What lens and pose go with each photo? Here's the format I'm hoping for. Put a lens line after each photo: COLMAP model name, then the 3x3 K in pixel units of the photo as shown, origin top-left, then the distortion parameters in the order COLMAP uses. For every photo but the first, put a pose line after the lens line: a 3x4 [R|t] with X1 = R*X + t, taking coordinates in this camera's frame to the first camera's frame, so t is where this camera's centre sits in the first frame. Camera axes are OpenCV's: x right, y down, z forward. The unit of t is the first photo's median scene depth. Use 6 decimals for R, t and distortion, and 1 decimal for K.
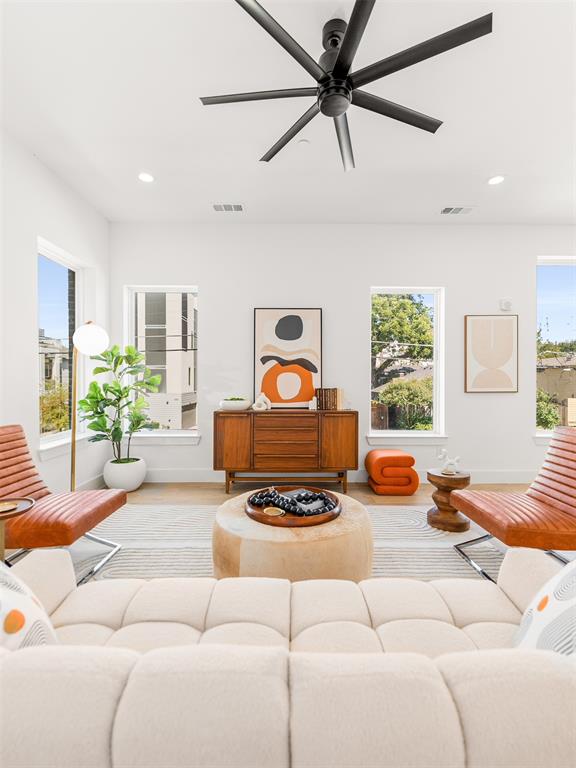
lens RADIAL K [[348.9, 0, 287.2], [0, 348.9, 384.7], [0, 0, 1]] dist [0.001802, -0.001539]
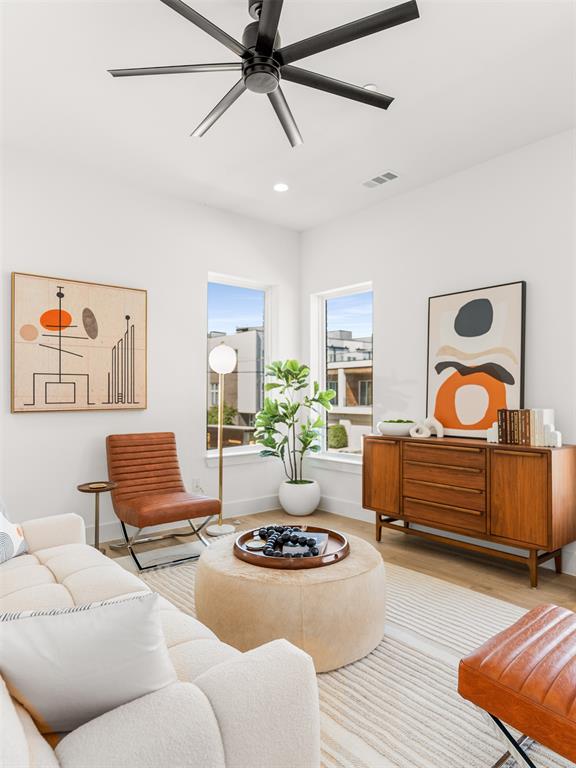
lens RADIAL K [[479.6, 0, 284.2], [0, 479.6, 384.0], [0, 0, 1]] dist [-0.009799, -0.001033]
pose [[0.638331, -0.018544, -0.769538, 0.531459], [-0.011403, 0.999372, -0.033541, -0.001592], [0.769677, 0.030185, 0.637719, 0.147637]]
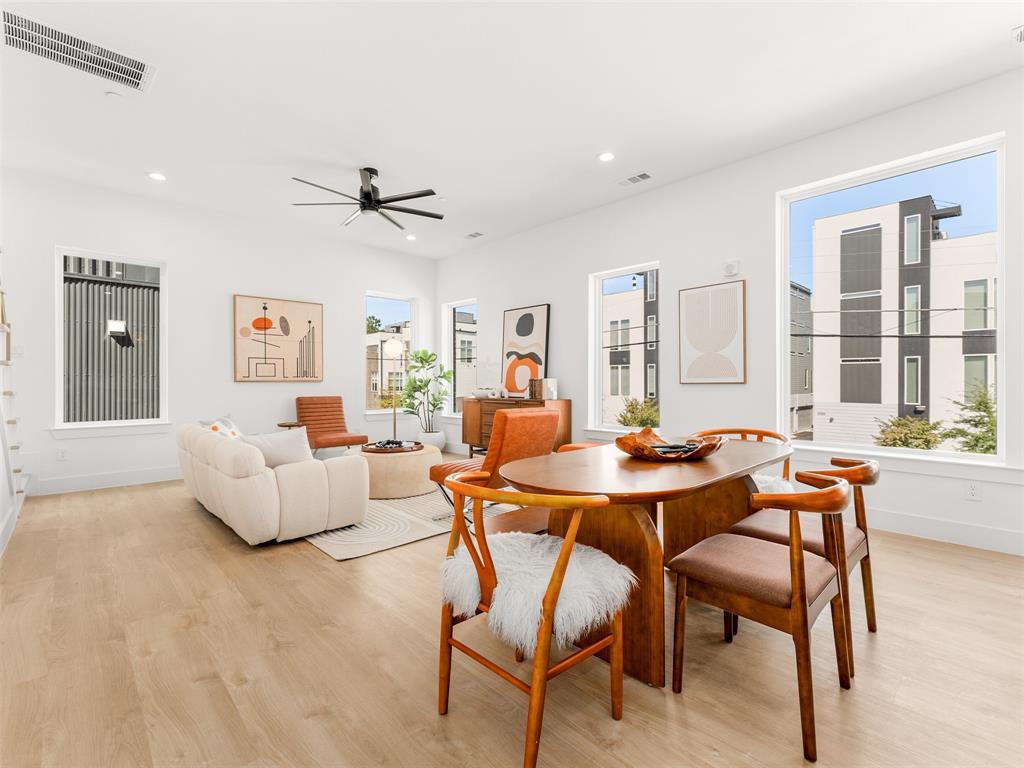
lens RADIAL K [[465.2, 0, 511.9], [0, 465.2, 381.7], [0, 0, 1]] dist [0.001802, -0.001539]
pose [[0.686899, -0.002545, -0.726748, 1.157461], [-0.010736, 0.999849, -0.013649, 0.040473], [0.726673, 0.017178, 0.686768, -0.043616]]
